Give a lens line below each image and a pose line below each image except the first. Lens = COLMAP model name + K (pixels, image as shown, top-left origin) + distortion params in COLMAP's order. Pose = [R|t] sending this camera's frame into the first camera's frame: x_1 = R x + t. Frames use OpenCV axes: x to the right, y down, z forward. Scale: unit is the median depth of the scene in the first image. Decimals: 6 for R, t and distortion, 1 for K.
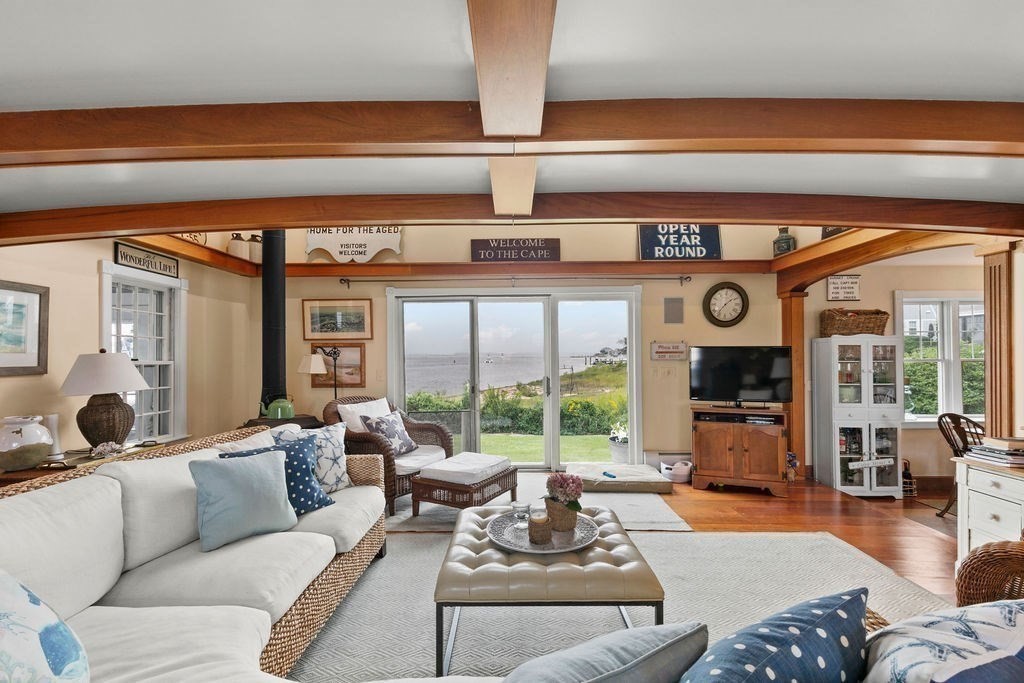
lens RADIAL K [[457.9, 0, 511.5], [0, 457.9, 353.5], [0, 0, 1]] dist [-0.008738, -0.000041]
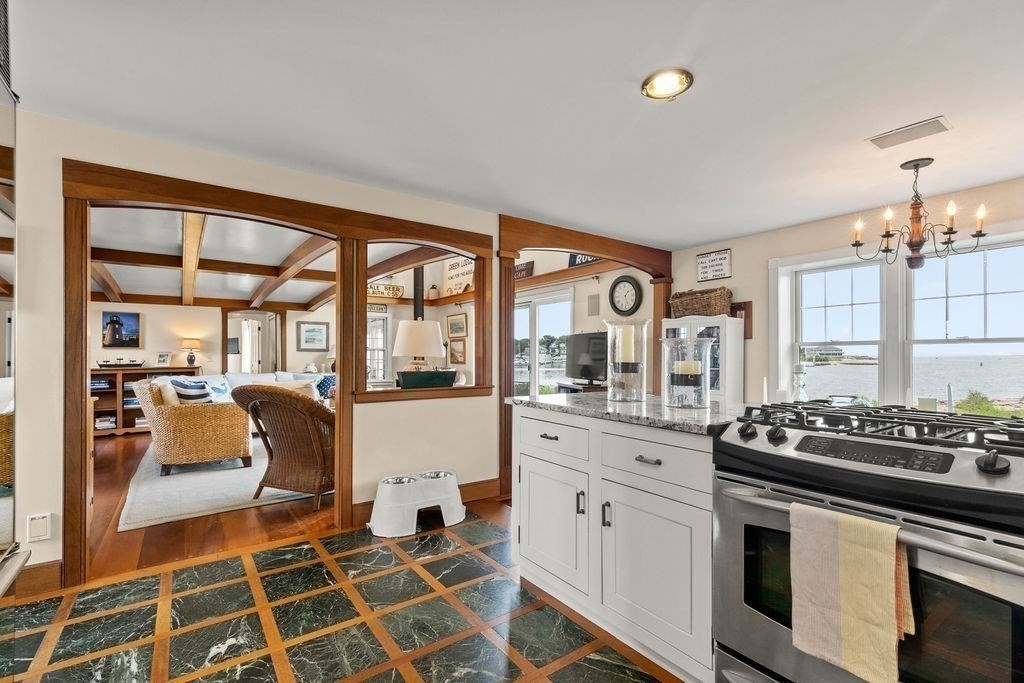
lens RADIAL K [[457.9, 0, 511.5], [0, 457.9, 353.5], [0, 0, 1]] dist [-0.008738, -0.000041]
pose [[0.588102, 0.000705, -0.808787, 1.216946], [0.000875, 0.999998, 0.001508, 0.031845], [0.808786, -0.001594, 0.588100, 0.119311]]
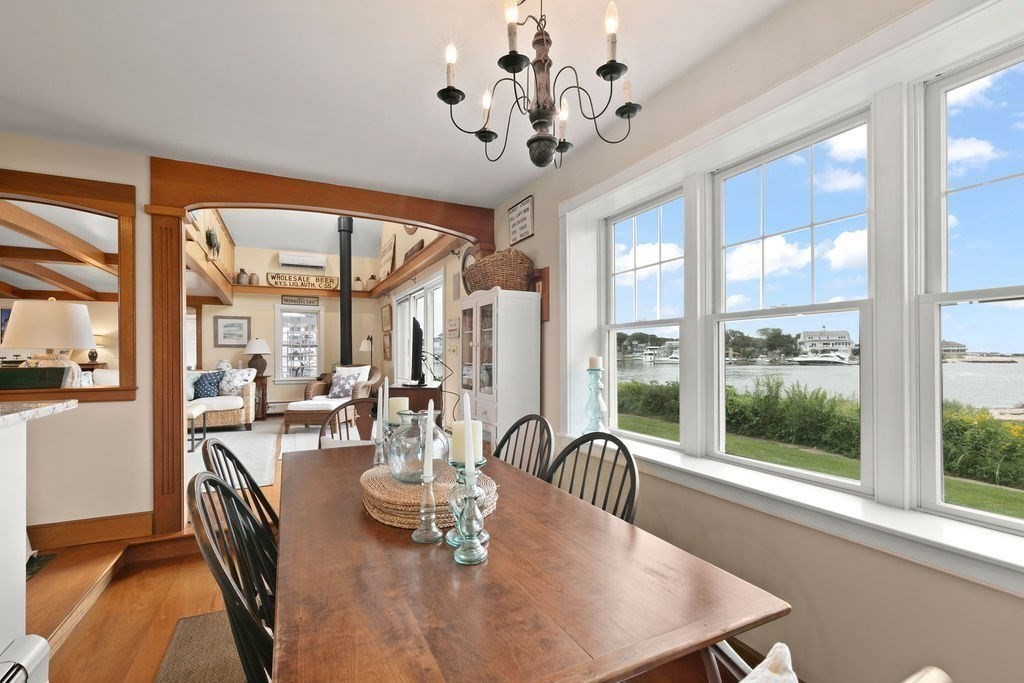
lens RADIAL K [[457.9, 0, 511.5], [0, 457.9, 353.5], [0, 0, 1]] dist [-0.008738, -0.000041]
pose [[0.457916, 0.002428, -0.888992, 1.291551], [0.004615, 0.999976, 0.005108, 0.043647], [0.888984, -0.006441, 0.457894, 0.660793]]
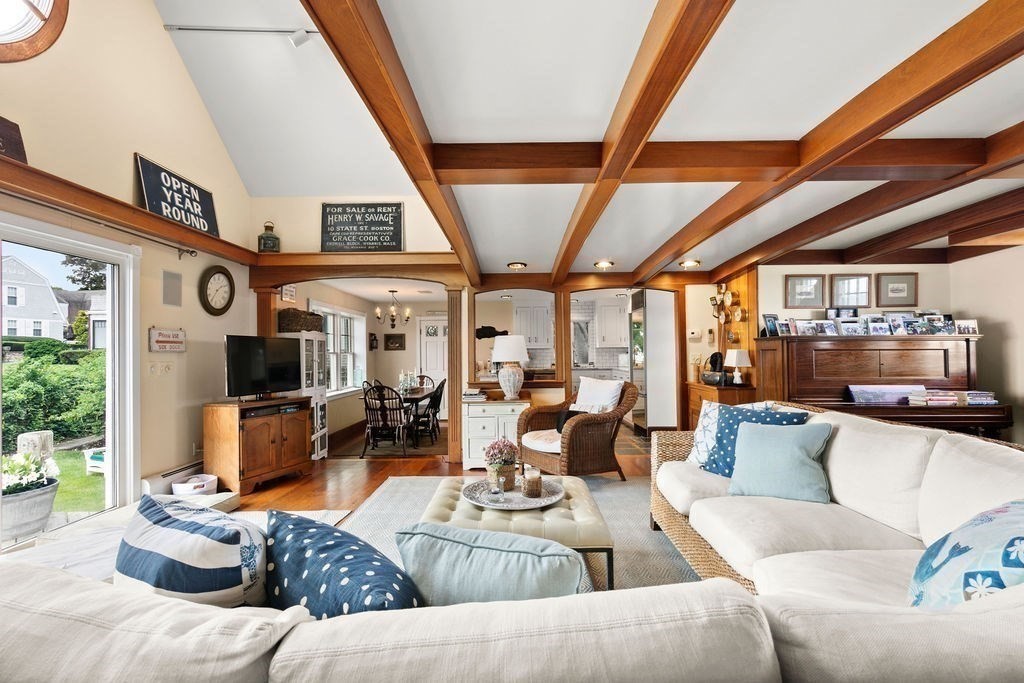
lens RADIAL K [[457.9, 0, 511.5], [0, 457.9, 353.5], [0, 0, 1]] dist [-0.008738, -0.000041]
pose [[-0.009166, 0.002529, 0.999955, -0.437262], [0.007193, 0.999971, -0.002463, 0.023209], [-0.999932, 0.007170, -0.009184, 0.433183]]
